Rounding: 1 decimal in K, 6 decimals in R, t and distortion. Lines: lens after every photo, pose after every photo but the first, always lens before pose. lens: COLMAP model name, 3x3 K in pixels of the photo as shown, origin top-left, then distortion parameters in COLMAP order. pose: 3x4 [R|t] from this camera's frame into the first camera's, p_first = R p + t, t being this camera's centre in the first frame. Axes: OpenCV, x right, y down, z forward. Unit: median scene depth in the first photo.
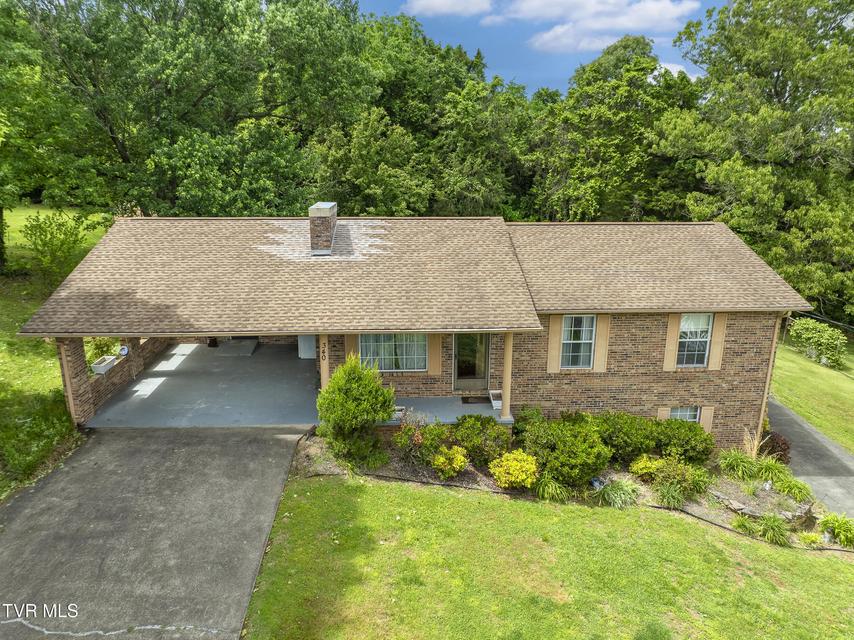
lens RADIAL K [[600.6, 0, 430.8], [0, 600.6, 311.0], [0, 0, 1]] dist [-0.046729, 0.026787]
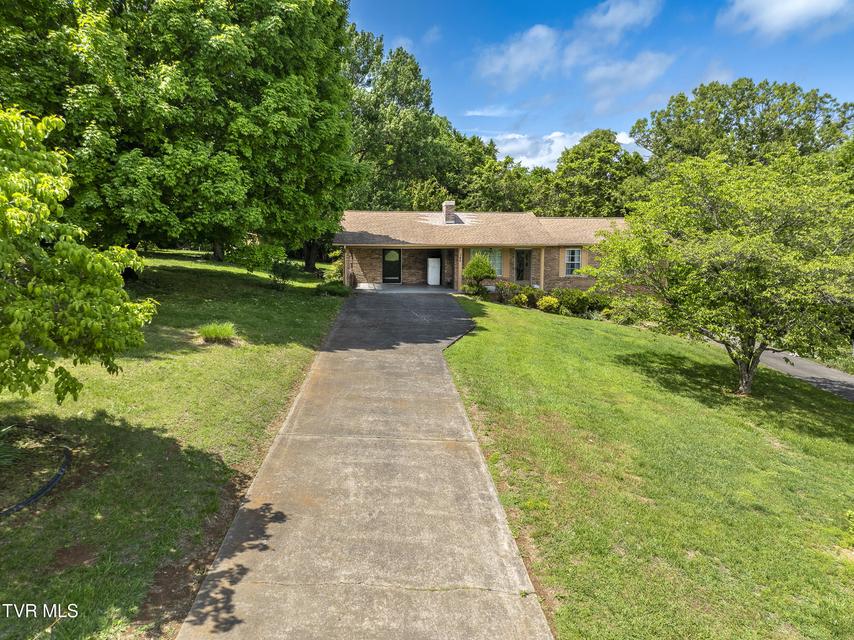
lens RADIAL K [[600.6, 0, 424.2], [0, 600.6, 317.6], [0, 0, 1]] dist [-0.046729, 0.026787]
pose [[0.999960, -0.004019, 0.007988, -0.111260], [0.005073, 0.990616, -0.136581, 0.199074], [-0.007364, 0.136616, 0.990597, -0.397319]]
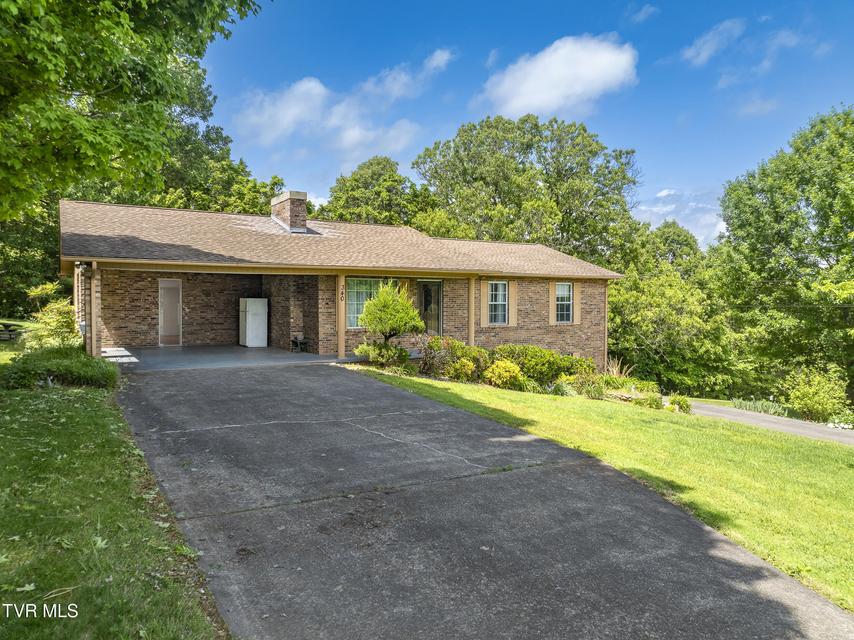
lens RADIAL K [[600.6, 0, 426.1], [0, 600.6, 323.8], [0, 0, 1]] dist [-0.046729, 0.026787]
pose [[0.873707, -0.021994, 0.485955, -0.200924], [0.127598, 0.974361, -0.185311, 0.120564], [-0.469420, 0.223915, 0.854112, -0.016642]]
